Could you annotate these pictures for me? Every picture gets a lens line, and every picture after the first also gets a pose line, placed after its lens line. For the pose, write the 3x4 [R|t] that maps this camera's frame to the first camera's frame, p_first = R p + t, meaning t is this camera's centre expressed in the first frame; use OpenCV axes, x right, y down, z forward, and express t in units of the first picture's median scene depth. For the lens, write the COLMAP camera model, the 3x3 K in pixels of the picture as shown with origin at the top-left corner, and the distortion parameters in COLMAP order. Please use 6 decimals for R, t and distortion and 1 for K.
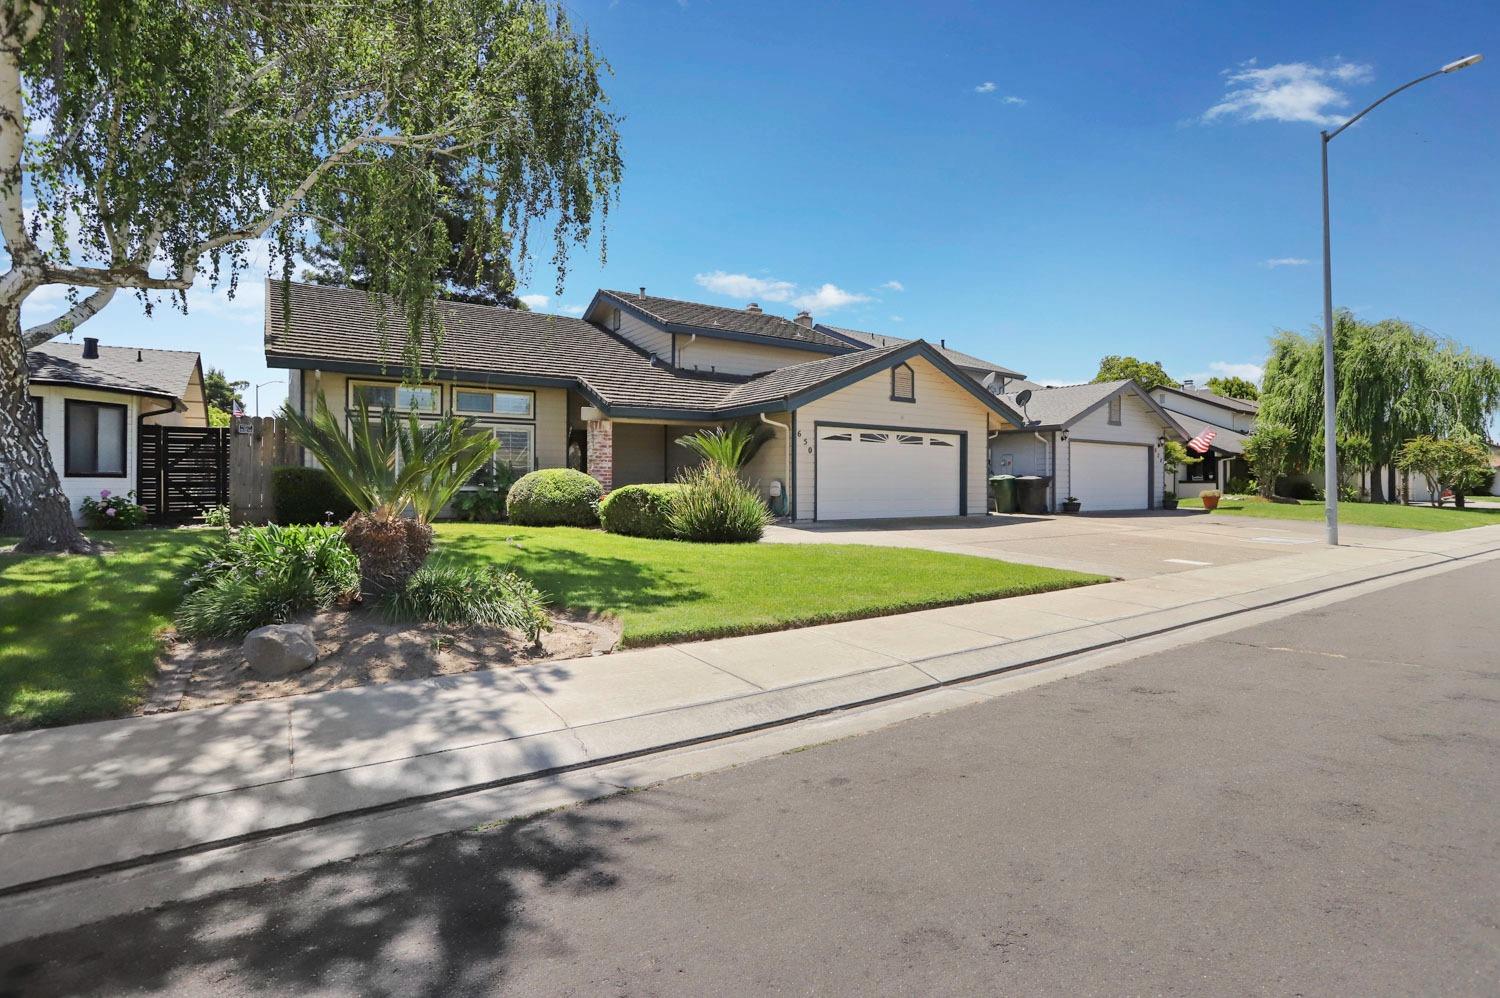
lens RADIAL K [[730.9, 0, 760.0], [0, 730.9, 486.8], [0, 0, 1]] dist [-0.078989, 0.036078]
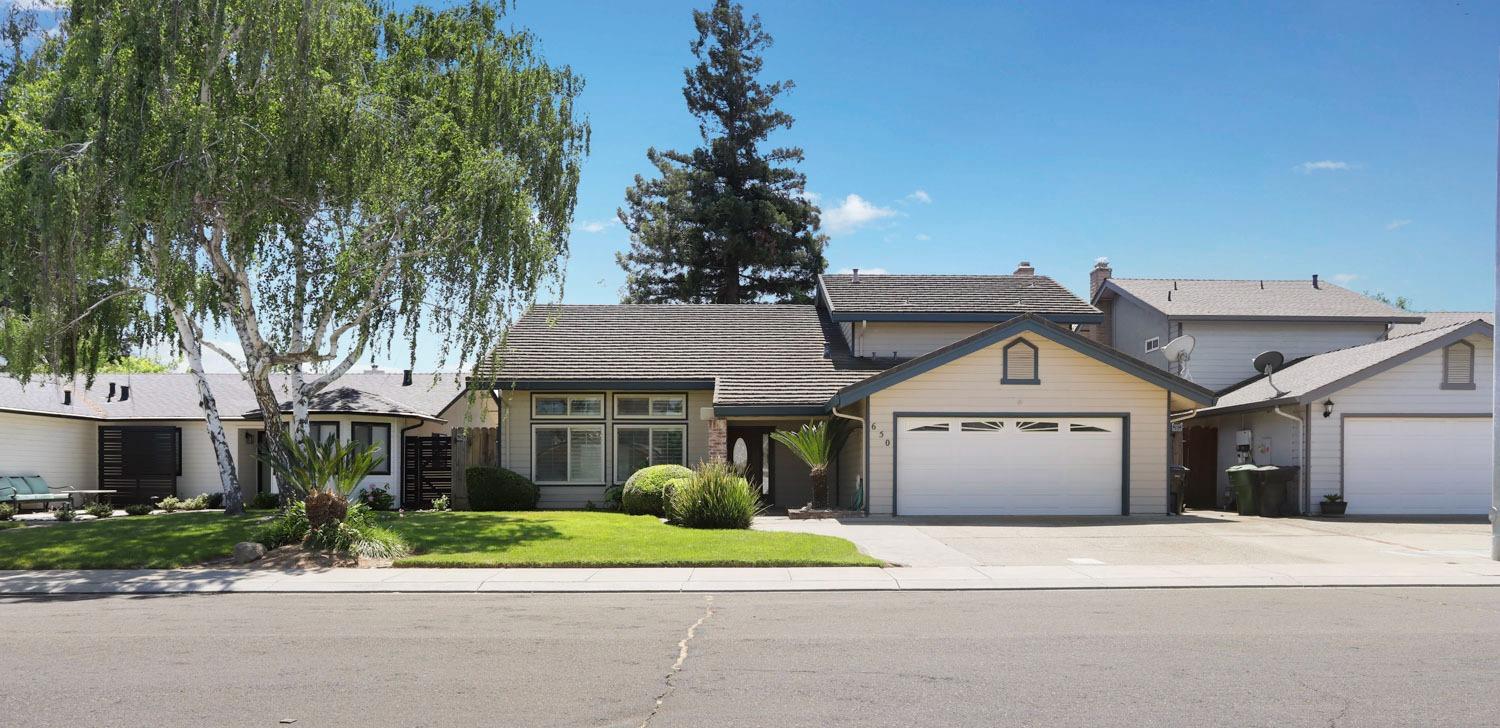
lens RADIAL K [[961.4, 0, 759.0], [0, 961.4, 496.5], [0, 0, 1]] dist [-0.058577, 0.060956]
pose [[0.838156, 0.006487, -0.545391, 0.576529], [0.000953, 0.999910, 0.013359, 0.003904], [0.545429, -0.011717, 0.838075, -0.151585]]
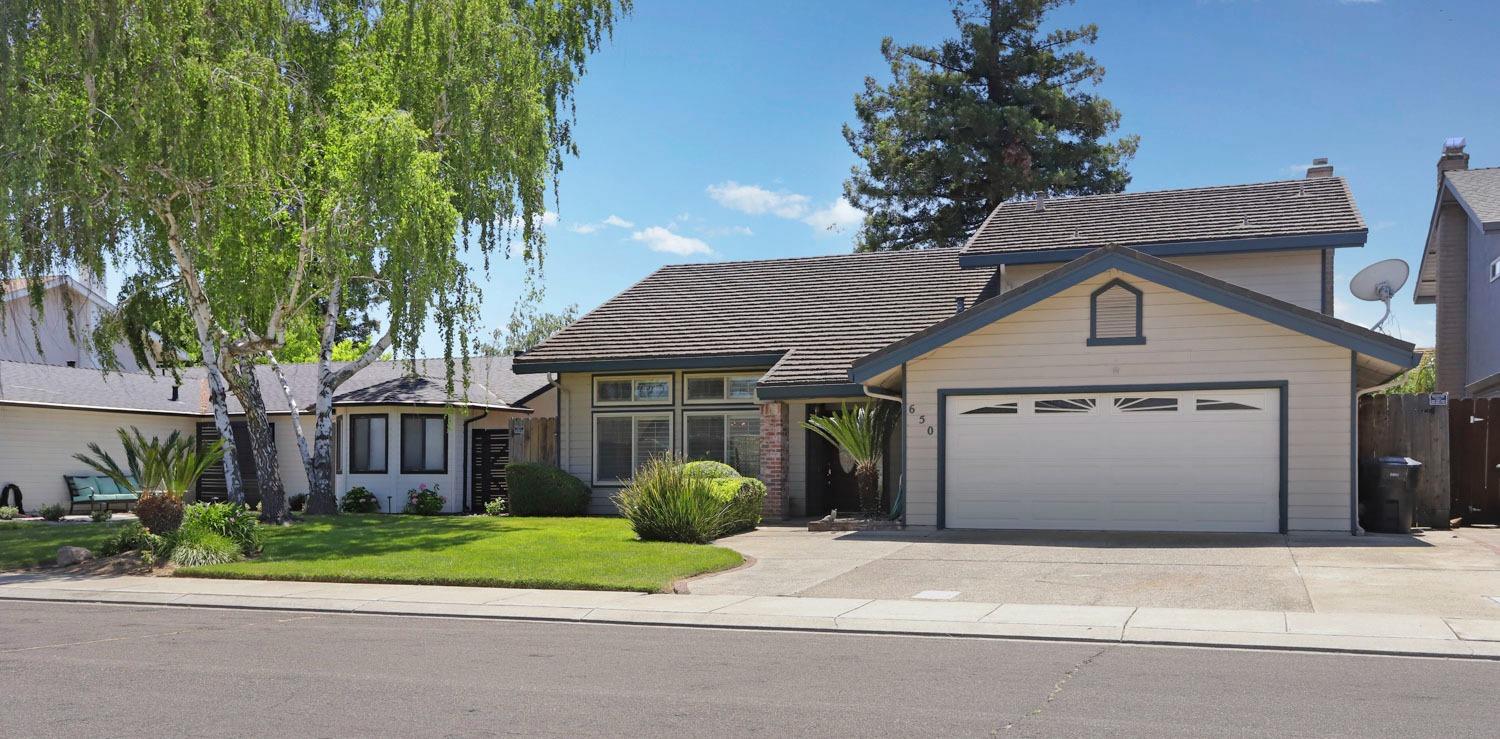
lens RADIAL K [[1249.0, 0, 769.7], [0, 1249.0, 499.8], [0, 0, 1]] dist [-0.010430, 0.037931]
pose [[0.589932, 0.011441, -0.807372, 0.906176], [0.000284, 0.999897, 0.014377, 0.000744], [0.807453, -0.008711, 0.589867, 0.128470]]
